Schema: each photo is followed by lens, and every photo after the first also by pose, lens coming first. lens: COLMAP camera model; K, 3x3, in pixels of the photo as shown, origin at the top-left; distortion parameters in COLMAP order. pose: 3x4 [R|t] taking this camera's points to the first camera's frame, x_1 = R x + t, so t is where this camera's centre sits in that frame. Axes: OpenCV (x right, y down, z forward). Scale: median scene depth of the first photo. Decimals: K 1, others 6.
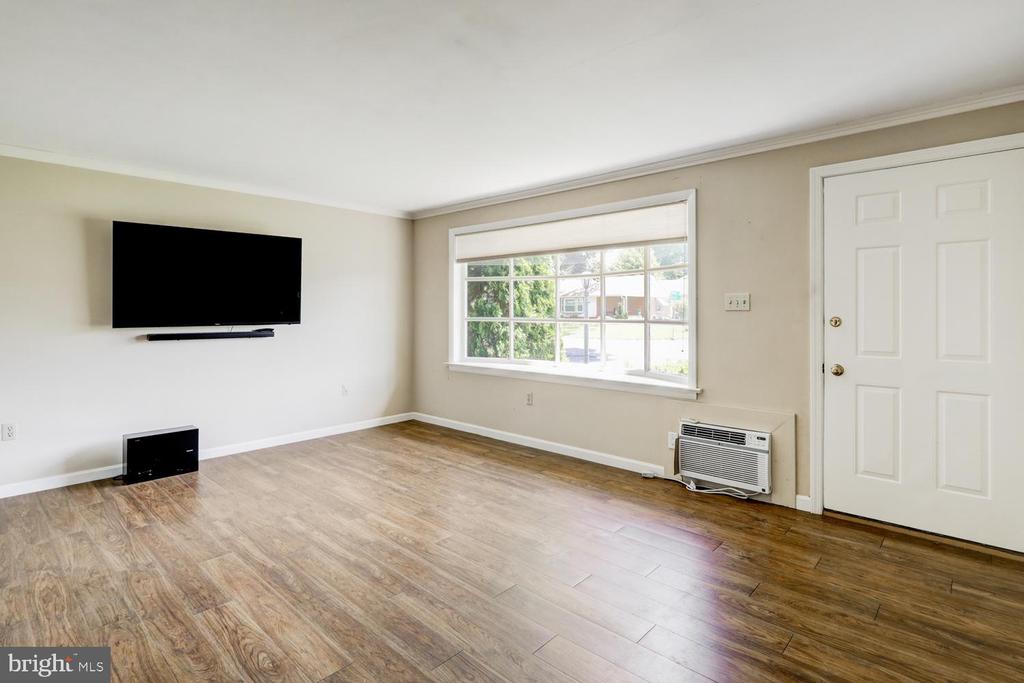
lens RADIAL K [[499.9, 0, 512.3], [0, 499.9, 314.2], [0, 0, 1]] dist [-0.003857, -0.000735]
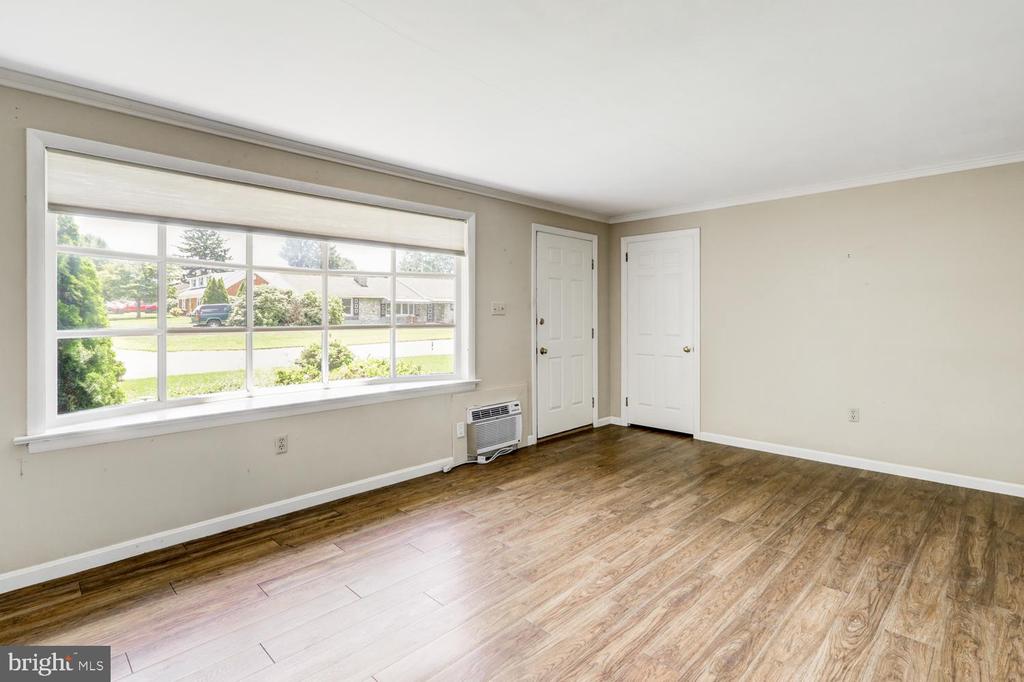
lens RADIAL K [[496.5, 0, 512.2], [0, 496.5, 314.9], [0, 0, 1]] dist [0.000345, 0.001287]
pose [[0.043005, 0.001552, 0.999074, -1.011021], [0.009454, 0.999953, -0.001960, -0.005584], [-0.999030, 0.009530, 0.042988, 1.051962]]
